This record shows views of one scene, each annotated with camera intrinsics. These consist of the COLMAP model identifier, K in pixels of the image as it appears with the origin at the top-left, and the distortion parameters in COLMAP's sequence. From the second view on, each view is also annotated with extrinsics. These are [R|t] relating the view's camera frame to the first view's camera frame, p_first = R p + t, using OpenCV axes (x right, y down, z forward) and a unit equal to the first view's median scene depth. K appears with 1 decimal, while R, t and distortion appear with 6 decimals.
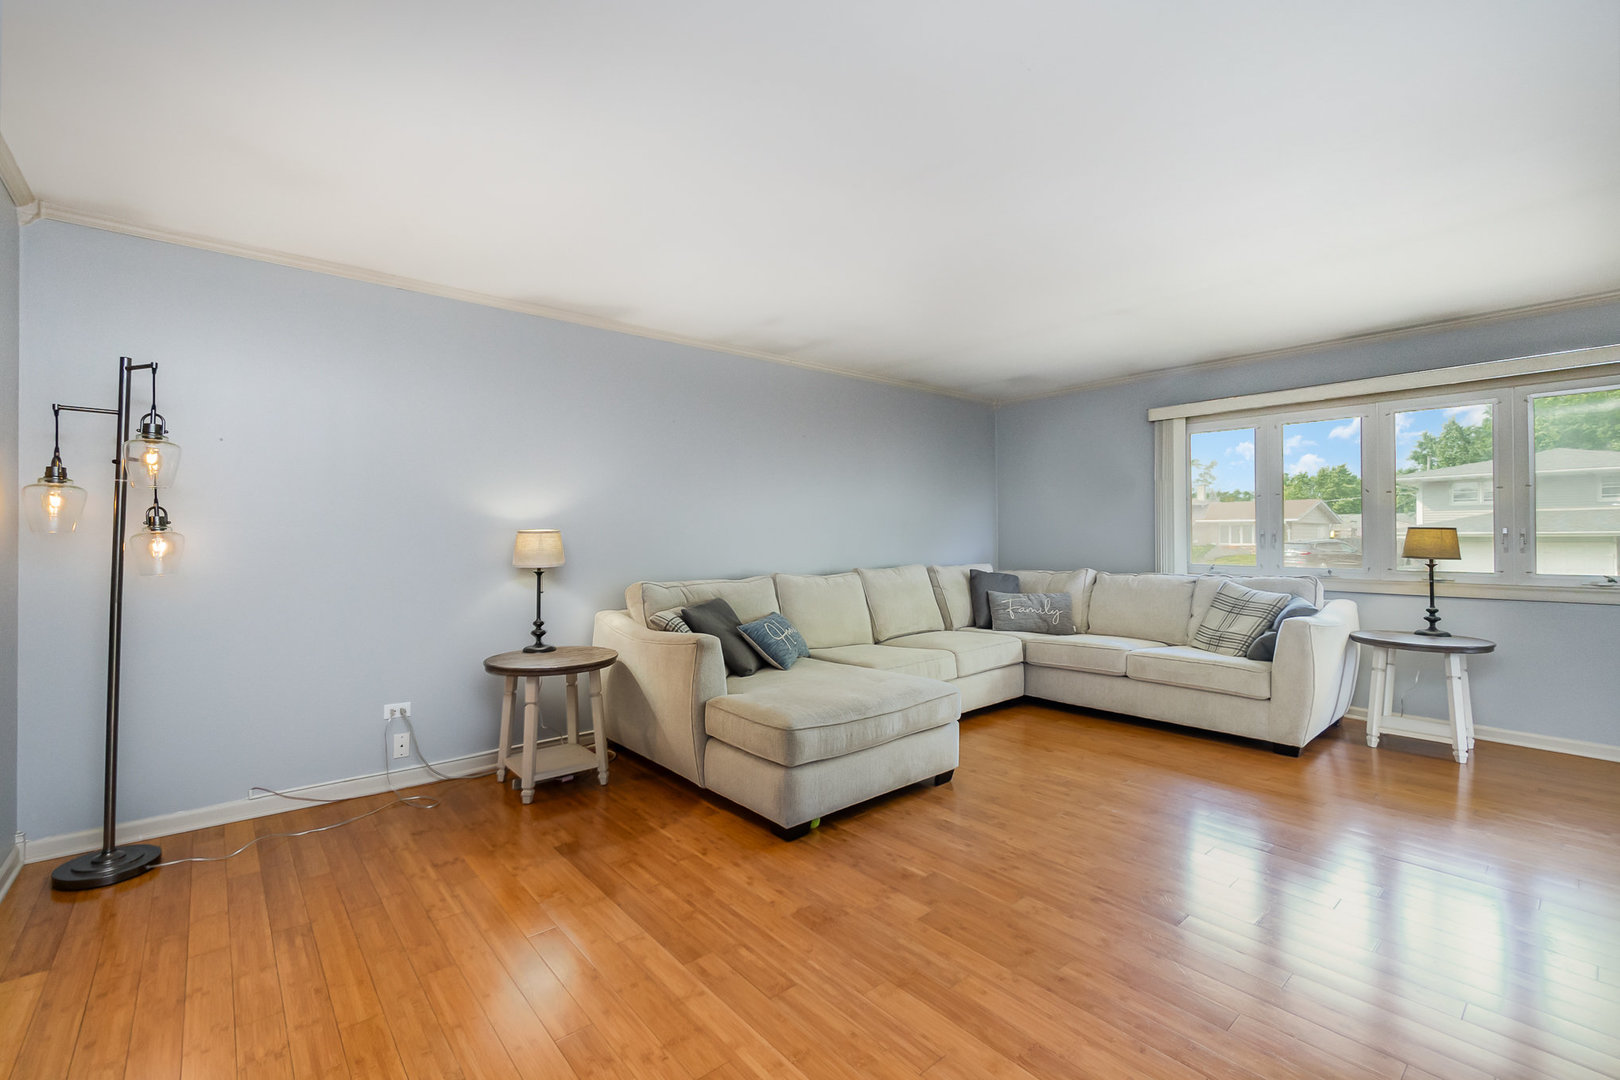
lens RADIAL K [[695.6, 0, 776.2], [0, 695.6, 531.6], [0, 0, 1]] dist [-0.003797, -0.000152]
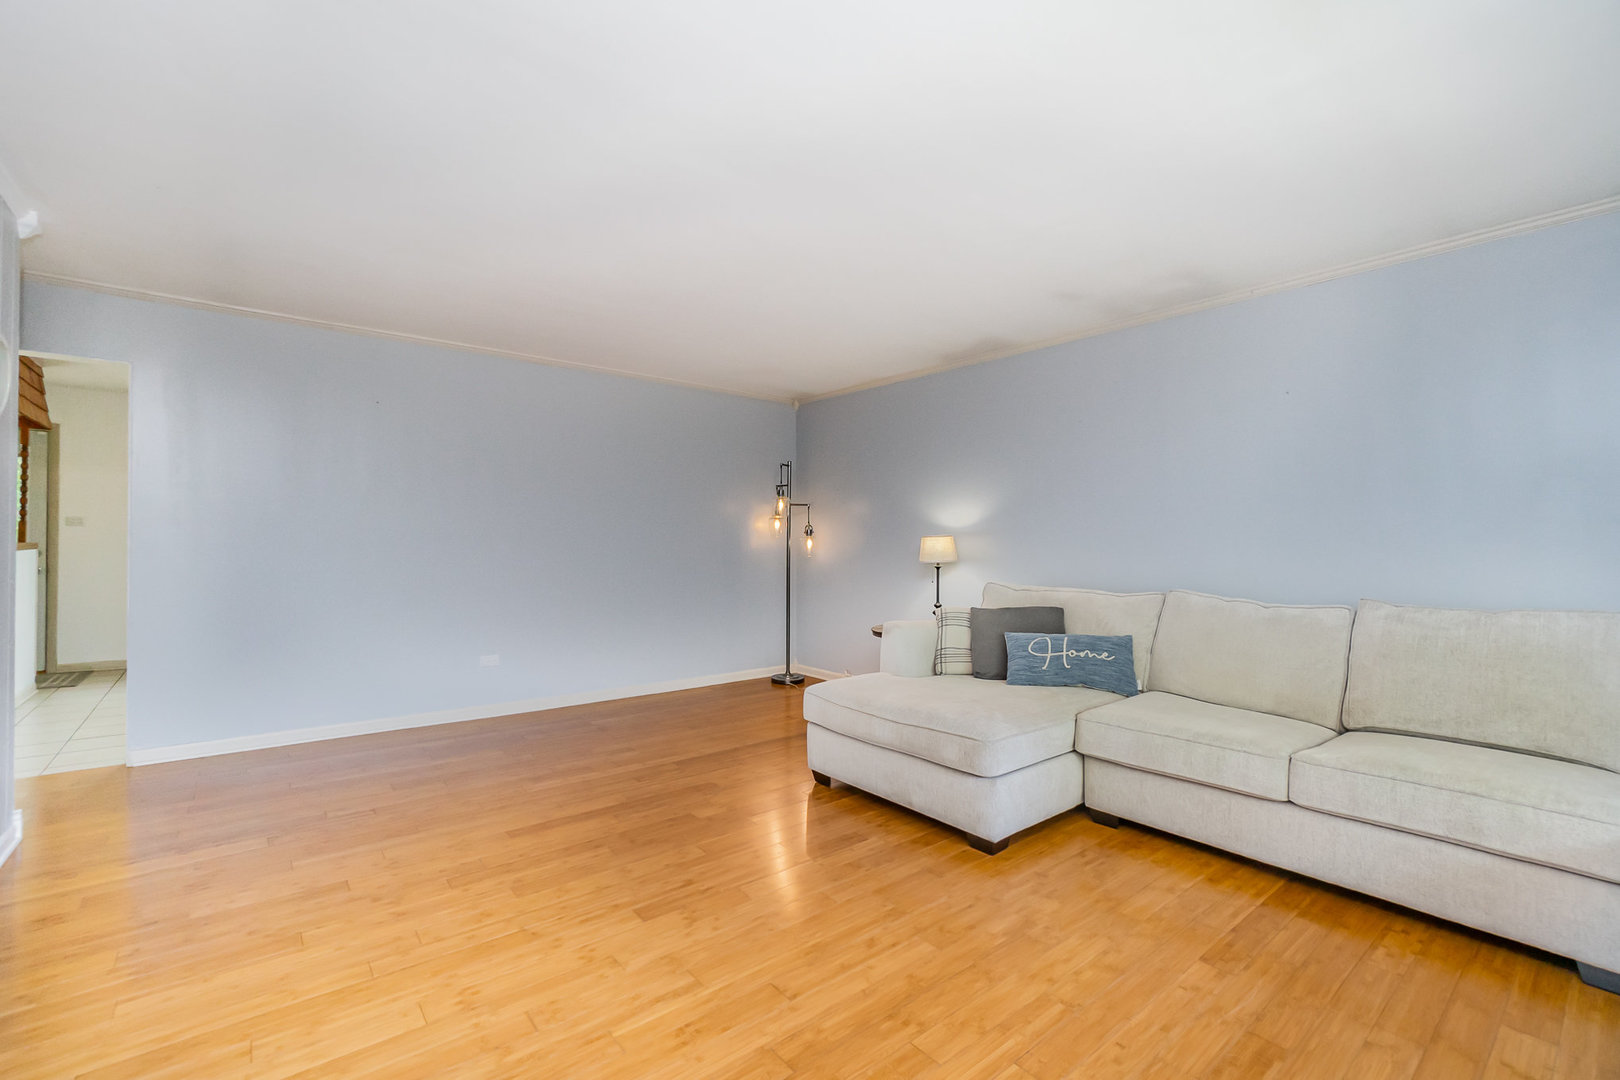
lens RADIAL K [[695.6, 0, 812.4], [0, 695.6, 535.7], [0, 0, 1]] dist [-0.003797, -0.000152]
pose [[0.000376, -0.004686, -0.999989, 1.210945], [-0.002530, 0.999986, -0.004687, 0.007514], [0.999997, 0.002531, 0.000364, 0.945600]]
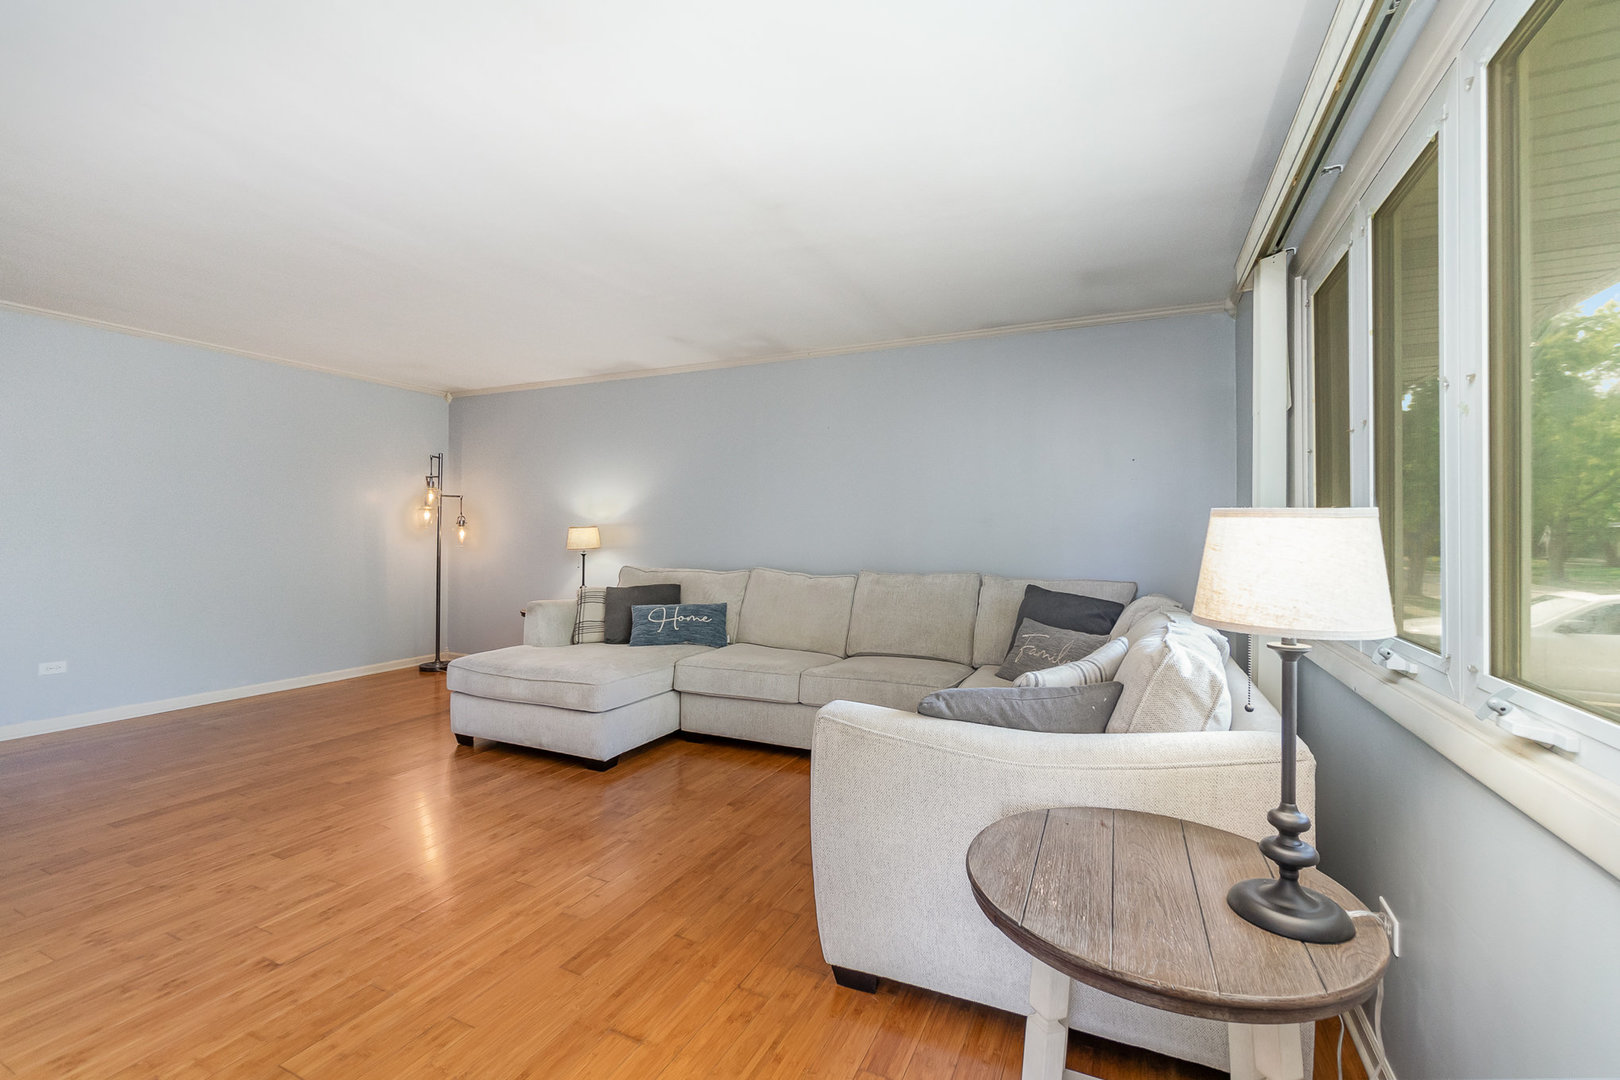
lens RADIAL K [[695.6, 0, 805.9], [0, 695.6, 524.7], [0, 0, 1]] dist [-0.003797, -0.000152]
pose [[0.424602, -0.004636, -0.905368, 1.530119], [-0.003446, 0.999971, -0.006737, 0.004419], [0.905373, 0.005980, 0.424574, 0.987716]]
